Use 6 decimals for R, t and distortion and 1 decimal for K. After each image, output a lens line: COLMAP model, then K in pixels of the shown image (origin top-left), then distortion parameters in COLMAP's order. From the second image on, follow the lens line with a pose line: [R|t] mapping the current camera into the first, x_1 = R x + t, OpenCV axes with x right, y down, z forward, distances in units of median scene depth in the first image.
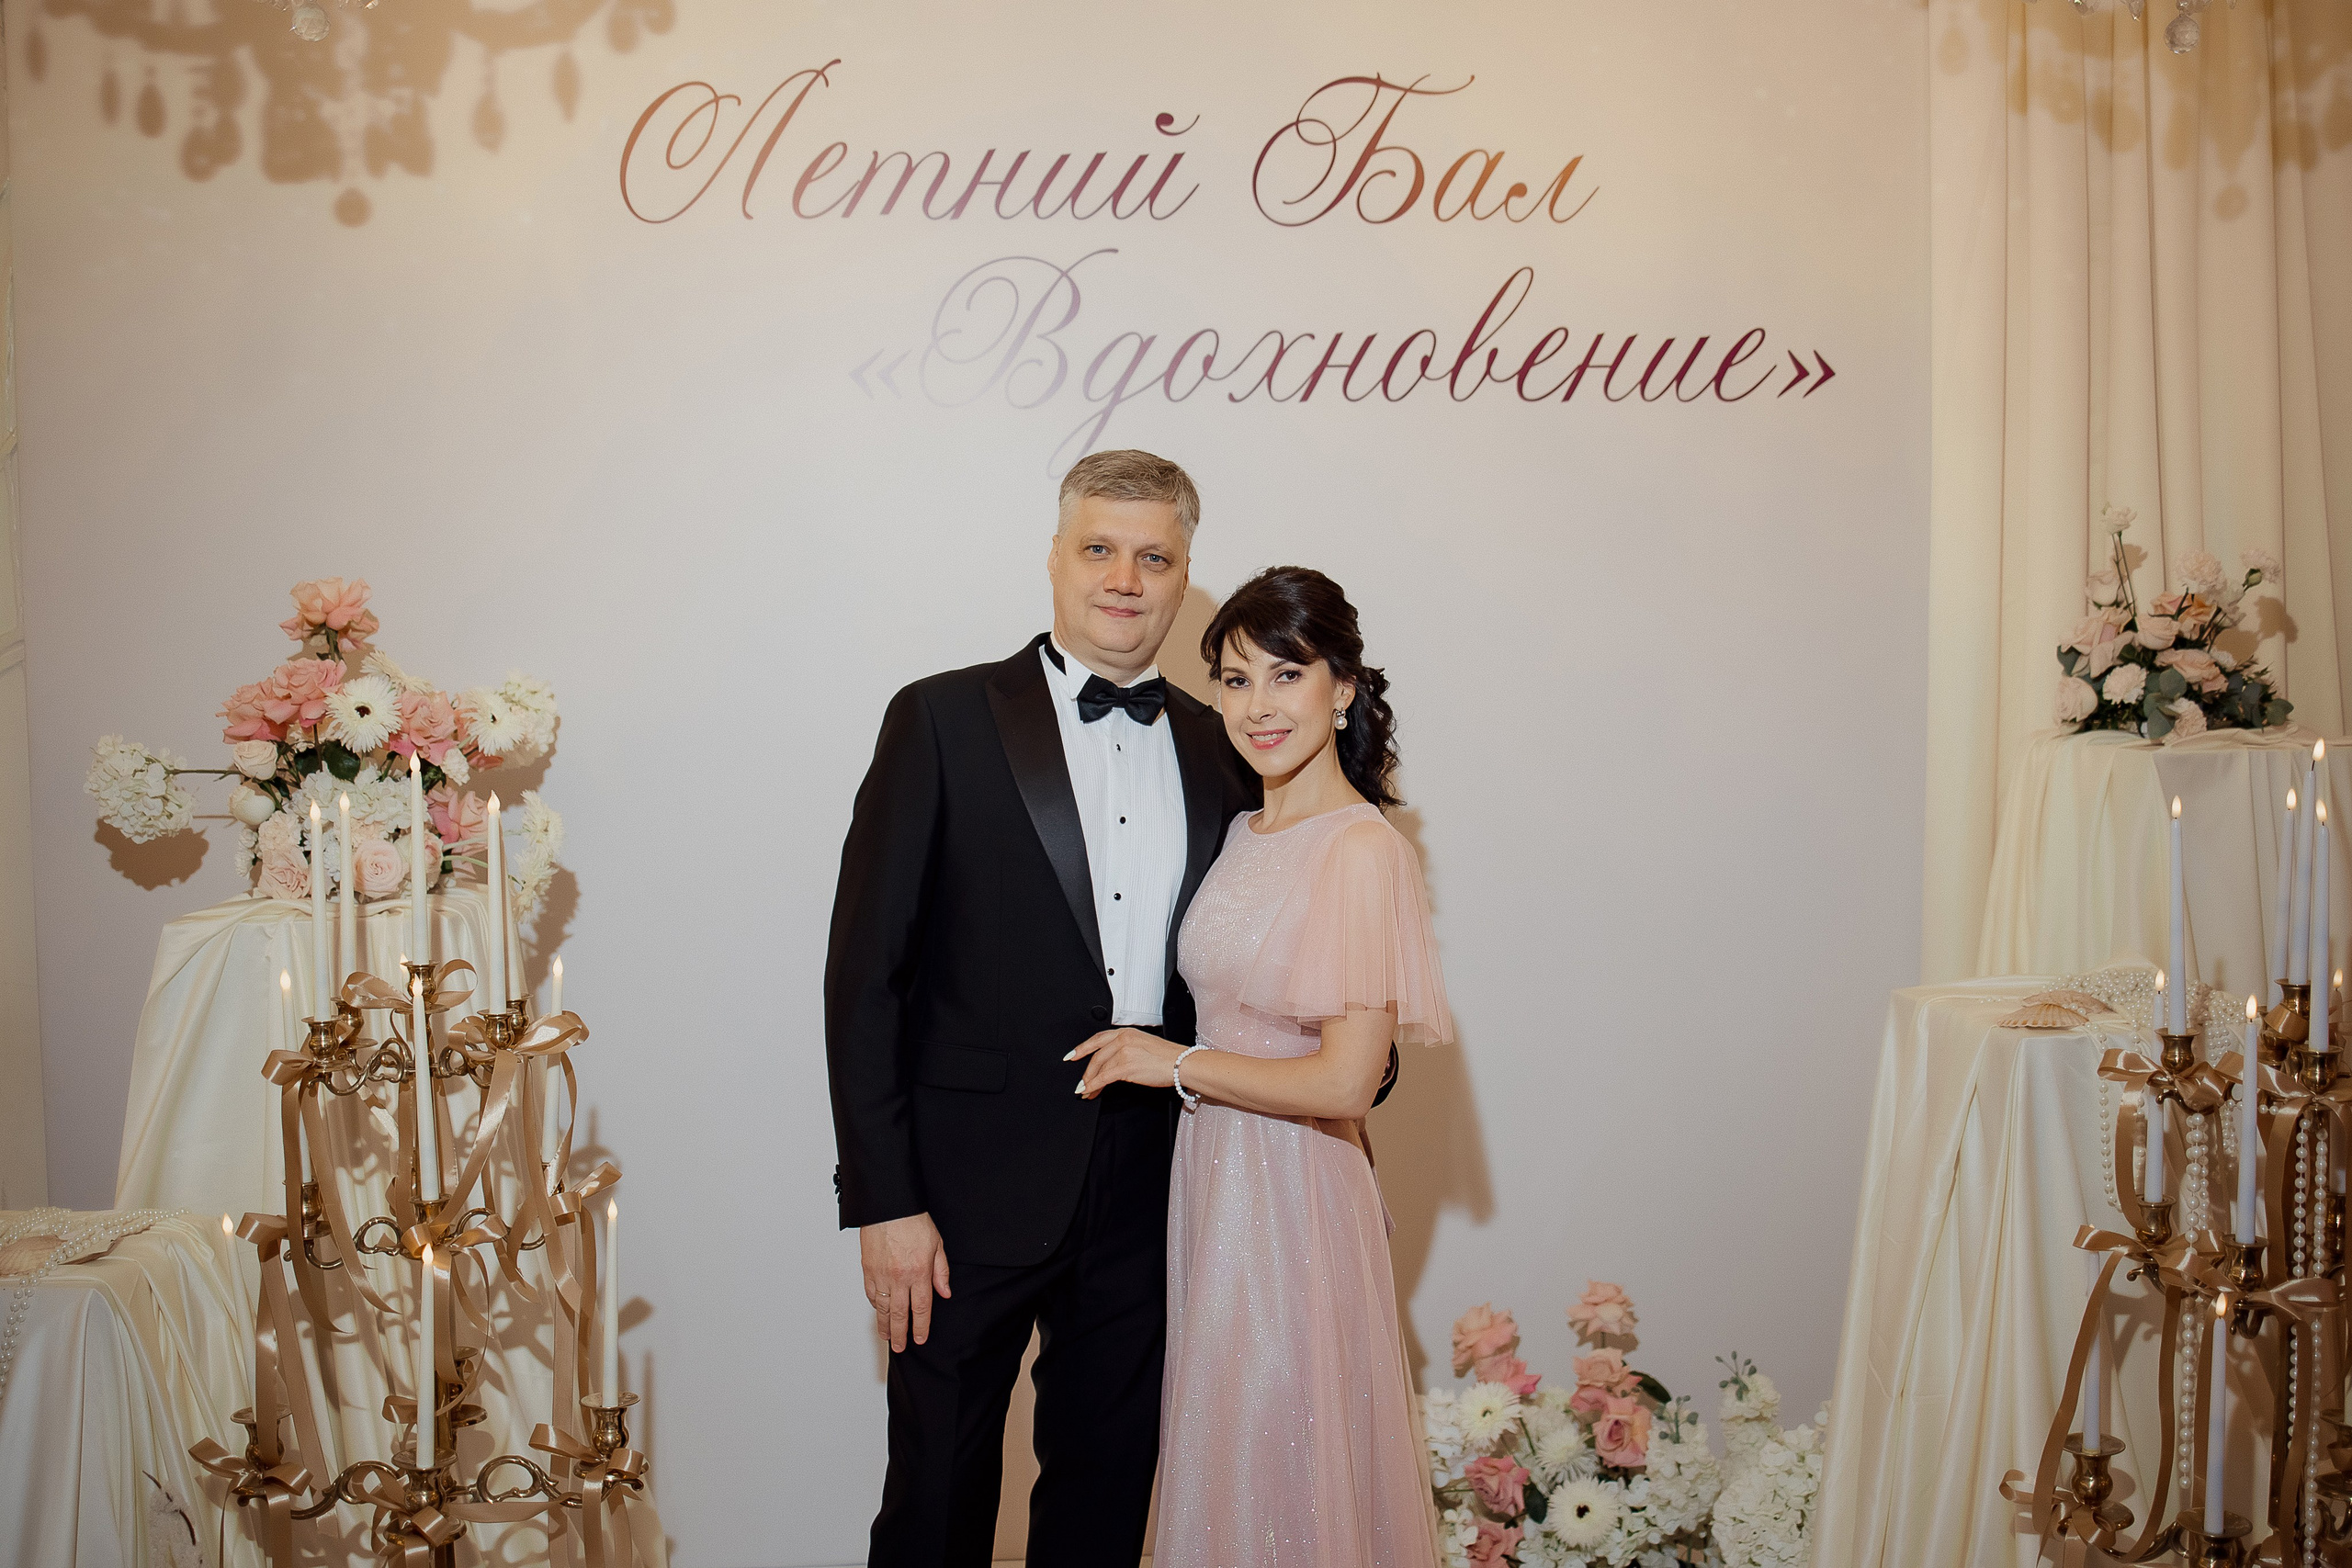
lens RADIAL K [[2360.3, 0, 1180.3], [0, 2360.3, 783.2], [0, 0, 1]] dist [-0.067151, -0.001319]
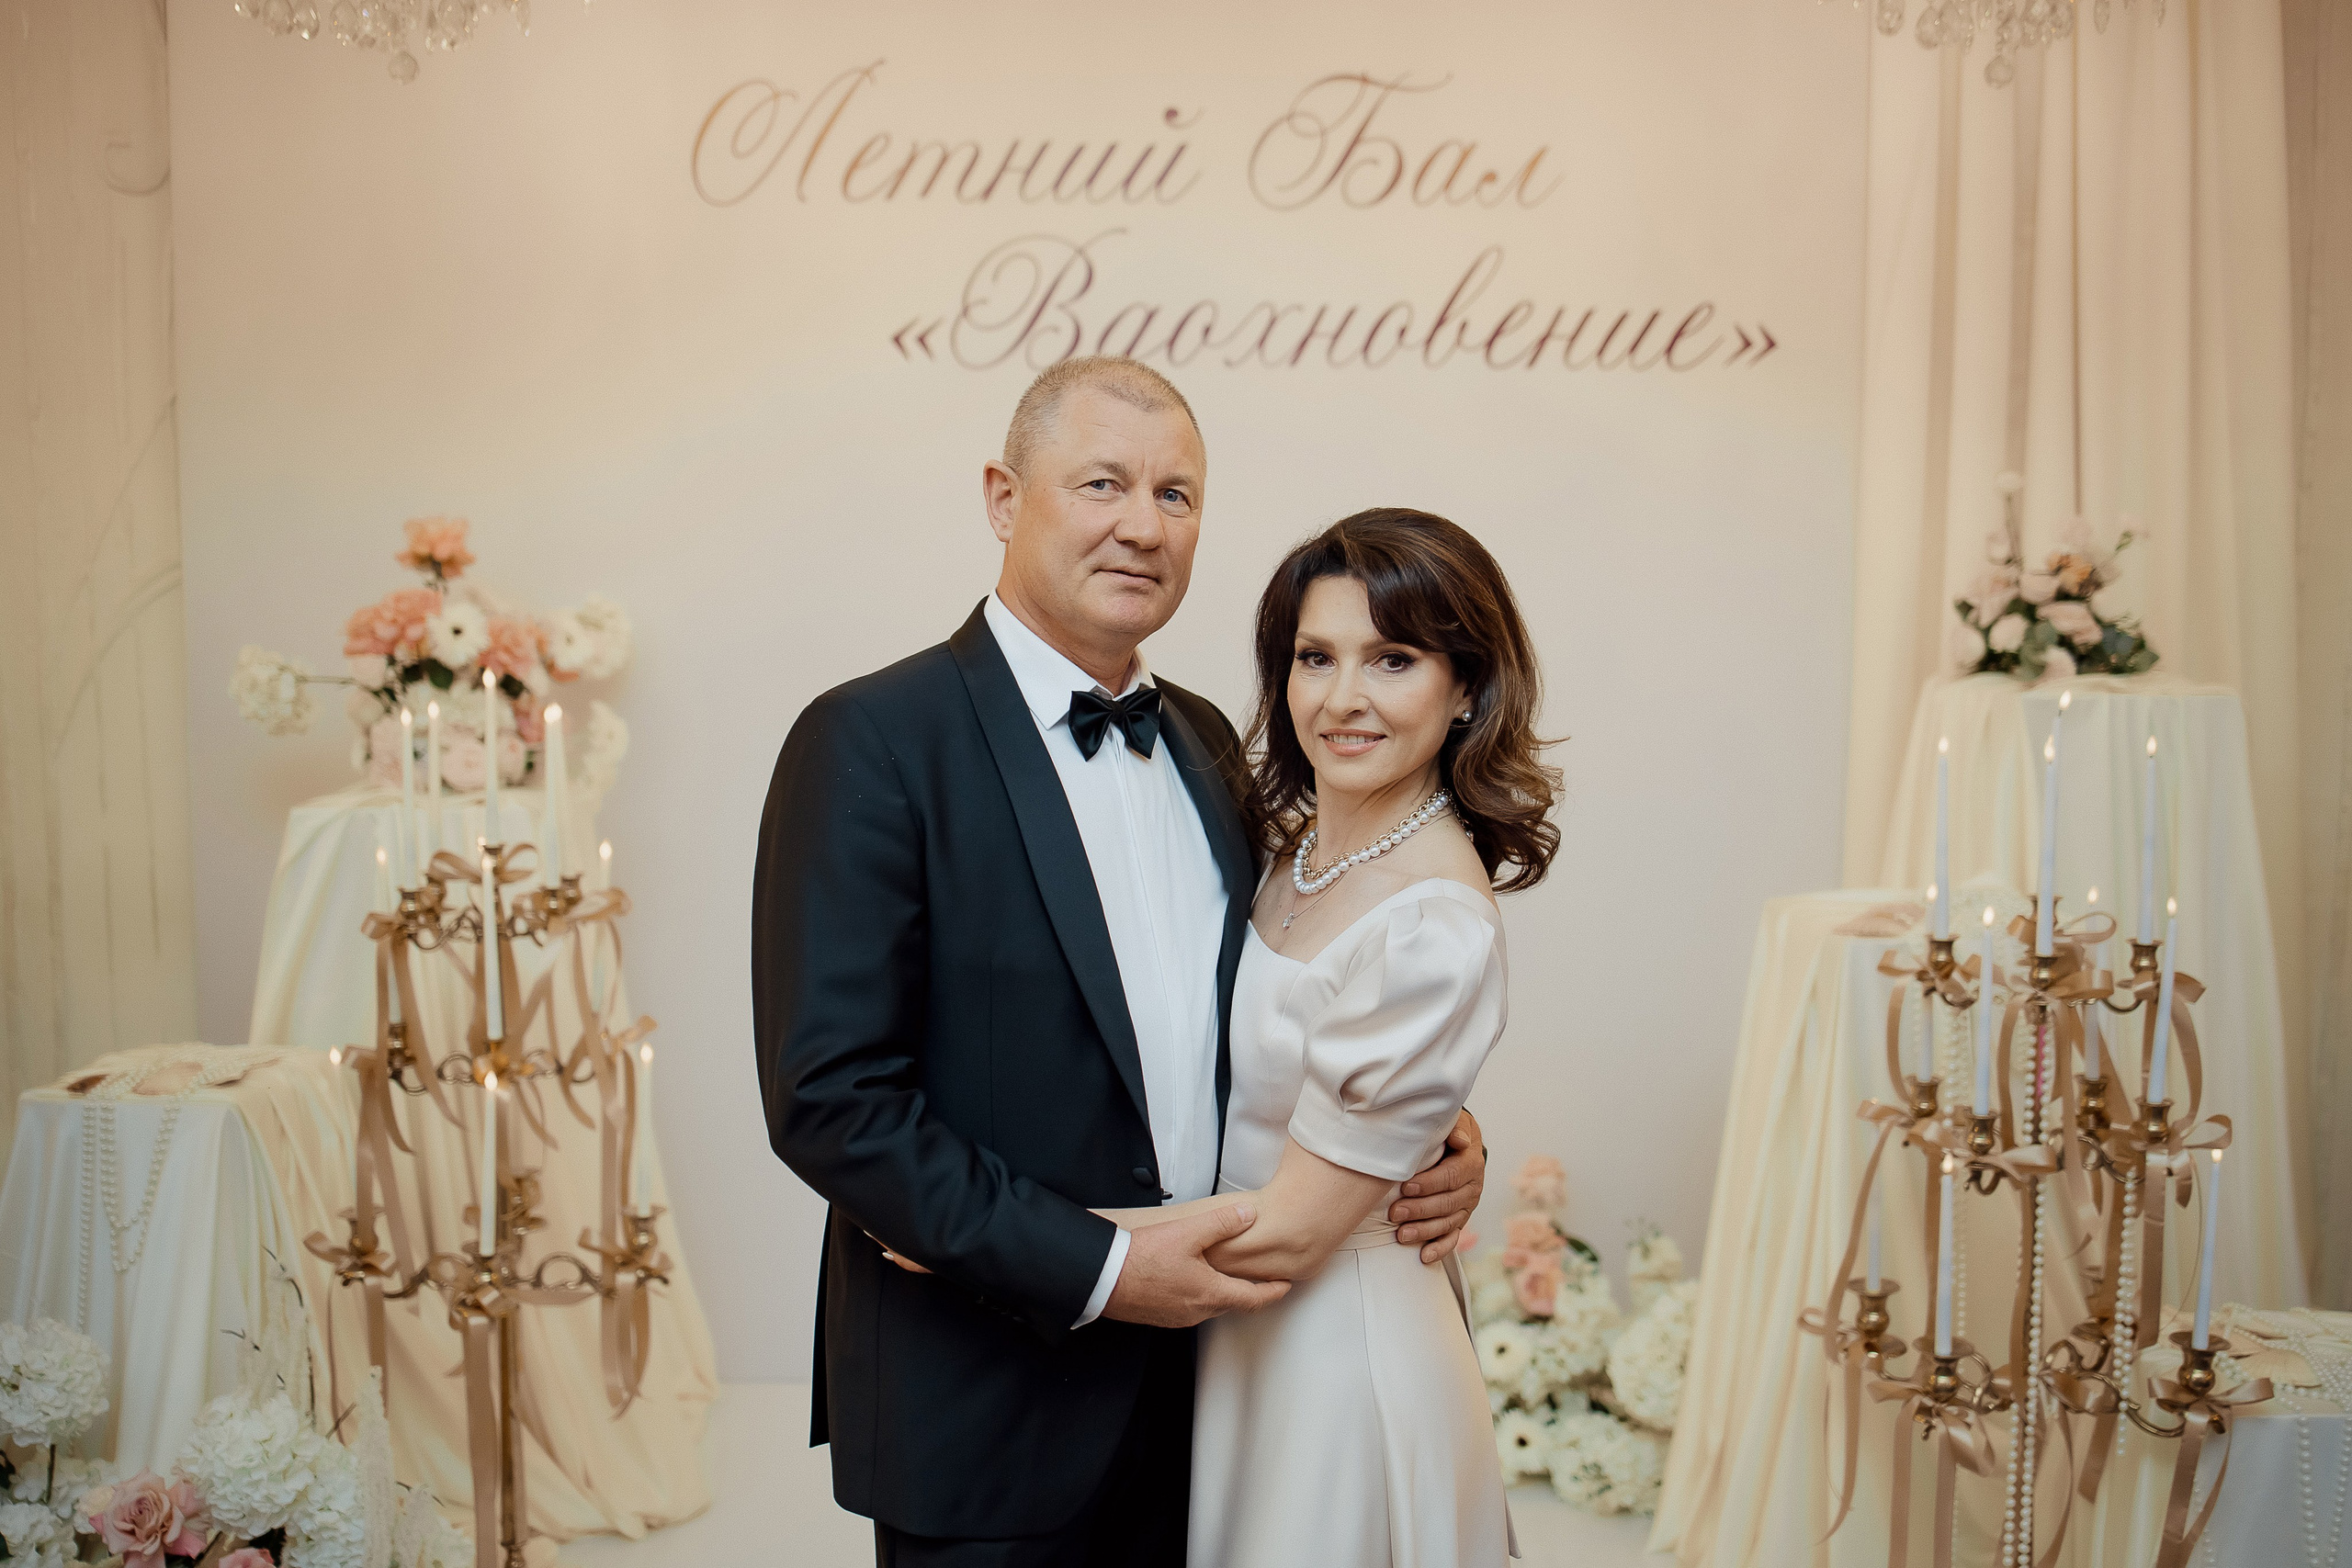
lens RADIAL K [[2367.5, 0, 1176.2], [0, 2367.5, 785.3], [0, 0, 1]] dist [-0.105229, 0.100996]
pose [[0.997550, 0.021491, -0.066576, 0.083151], [-0.018969, 0.999087, 0.038285, -0.005142], [0.067338, -0.036928, 0.997047, -0.141422]]
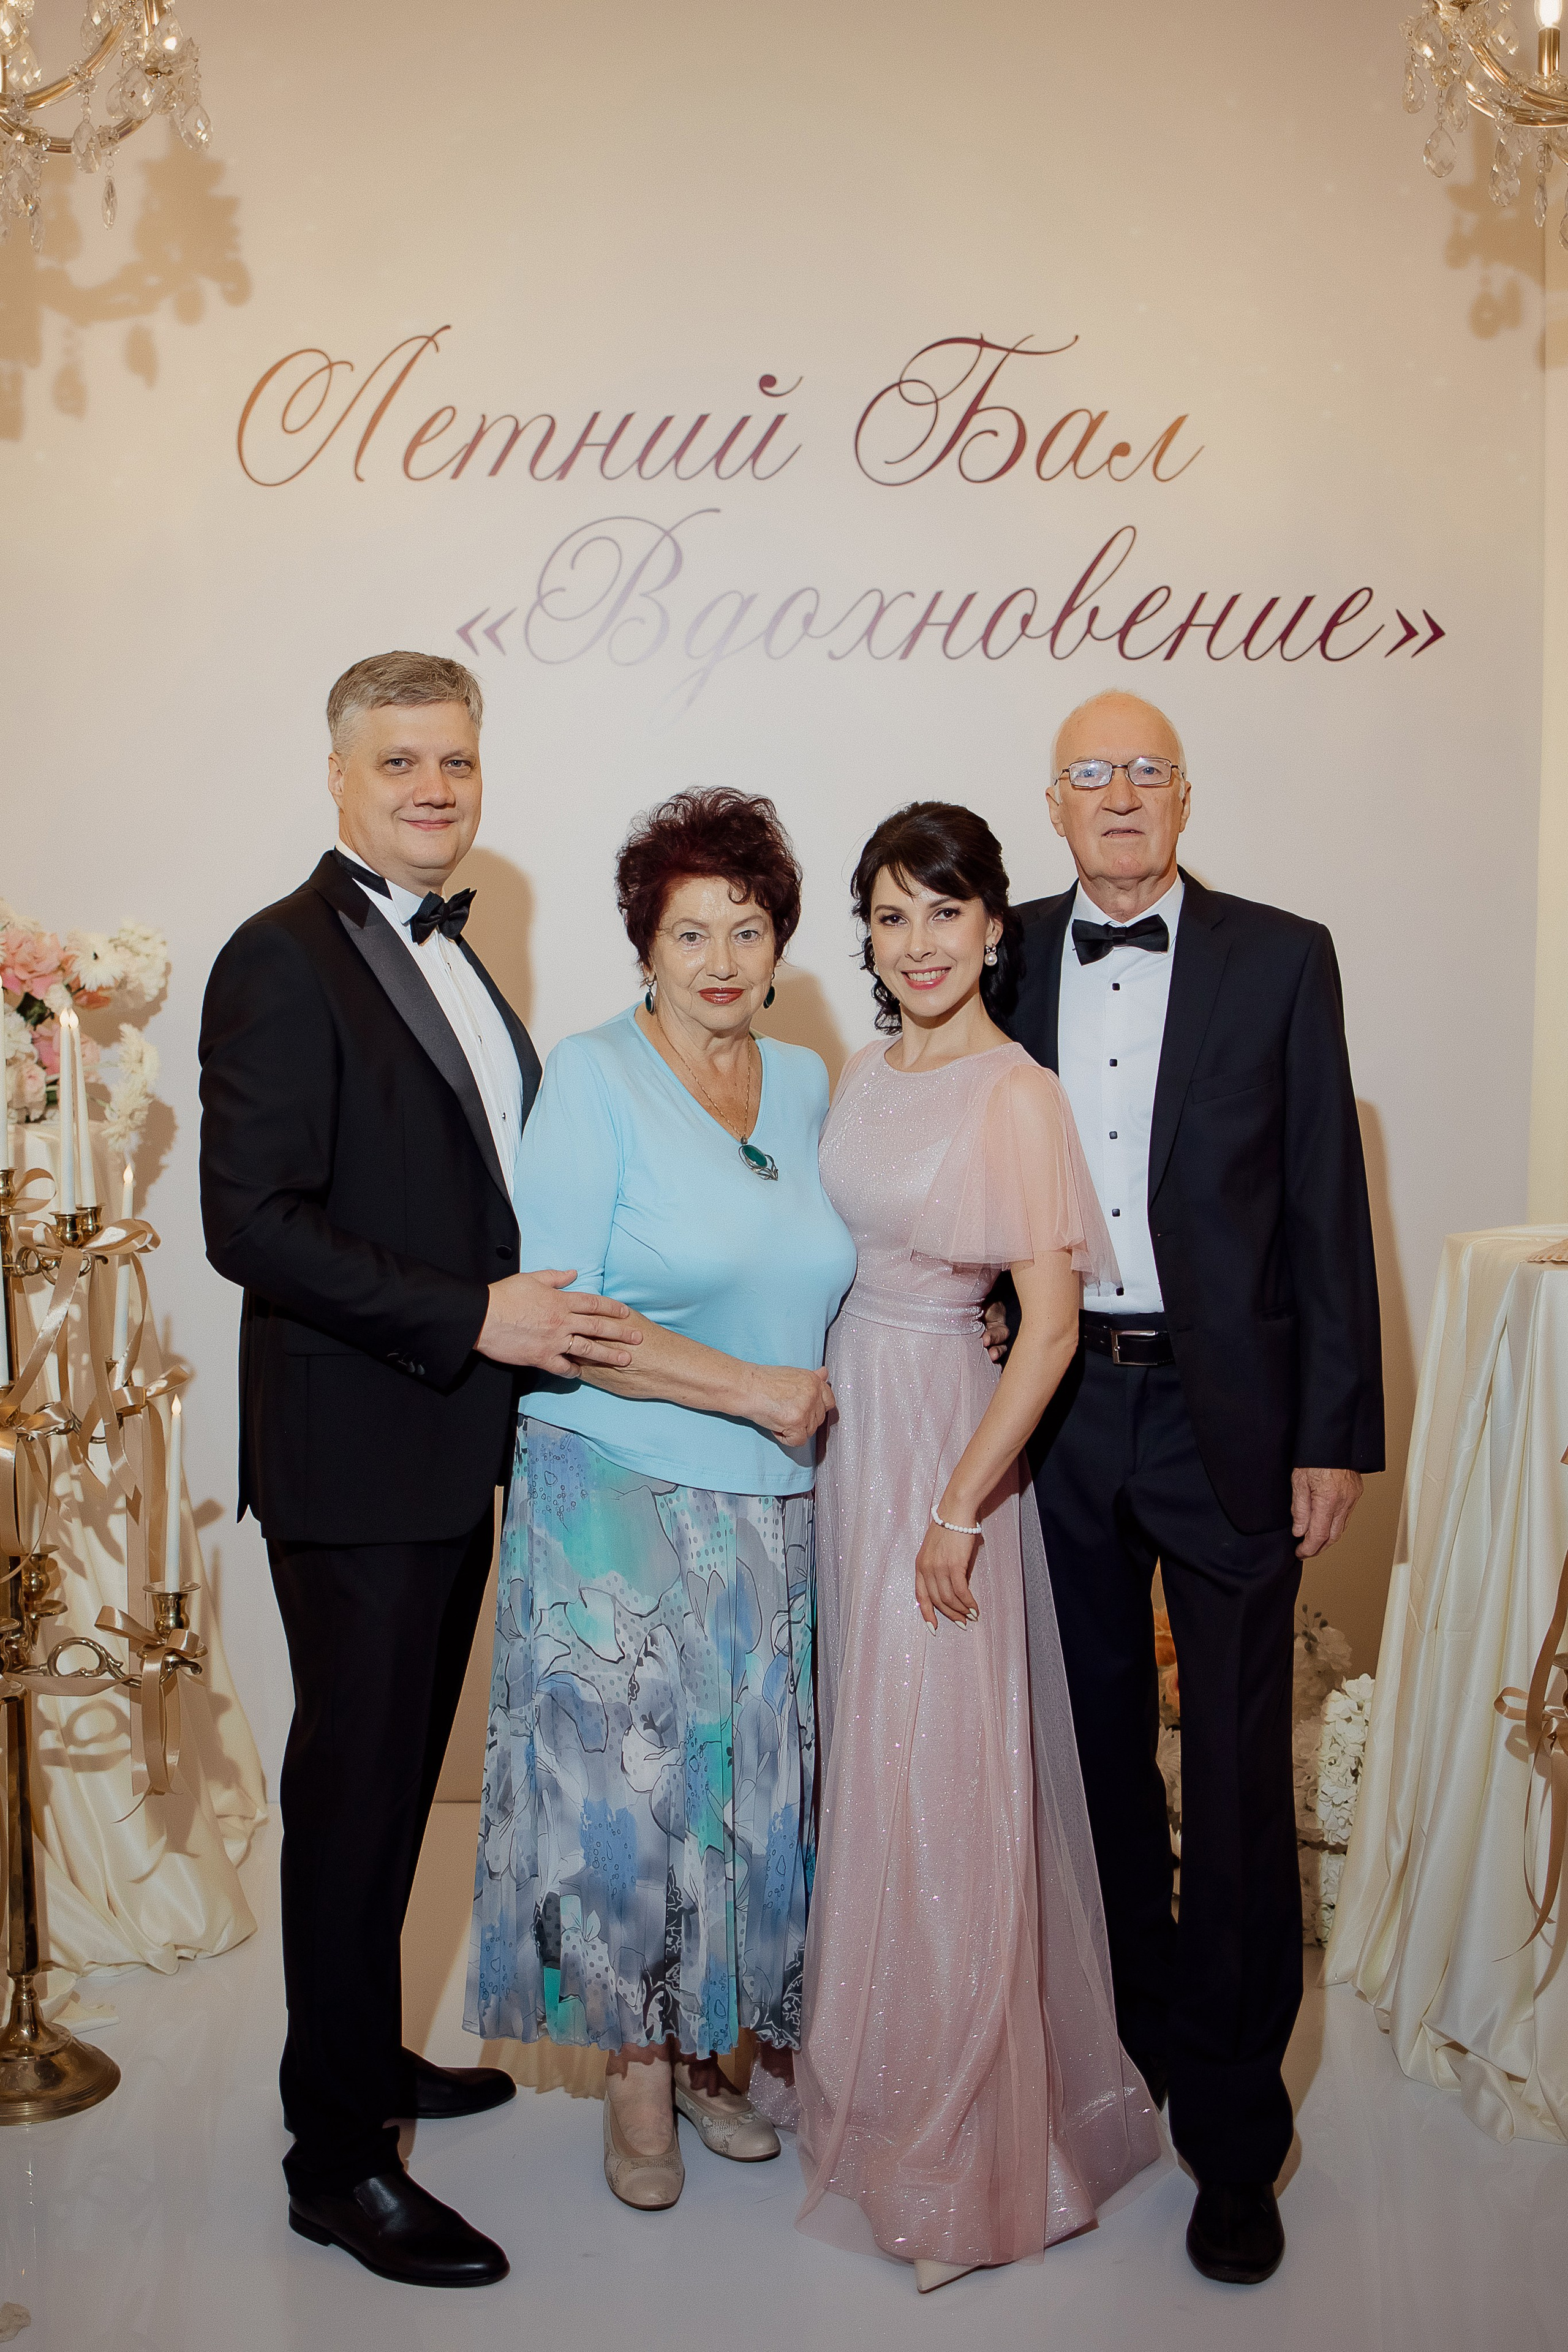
lens RADIAL K [[2520.6, 0, 750.7], [0, 2520.6, 1131.6], [0, 0, 1]] dist [-0.089021, 0.024742]
pose [[0.996795, 0.014347, -0.078697, 0.081377], [-0.013923, 0.999885, 0.005937, 0.037258], [0.078774, -0.004822, 0.996881, -0.083383]]
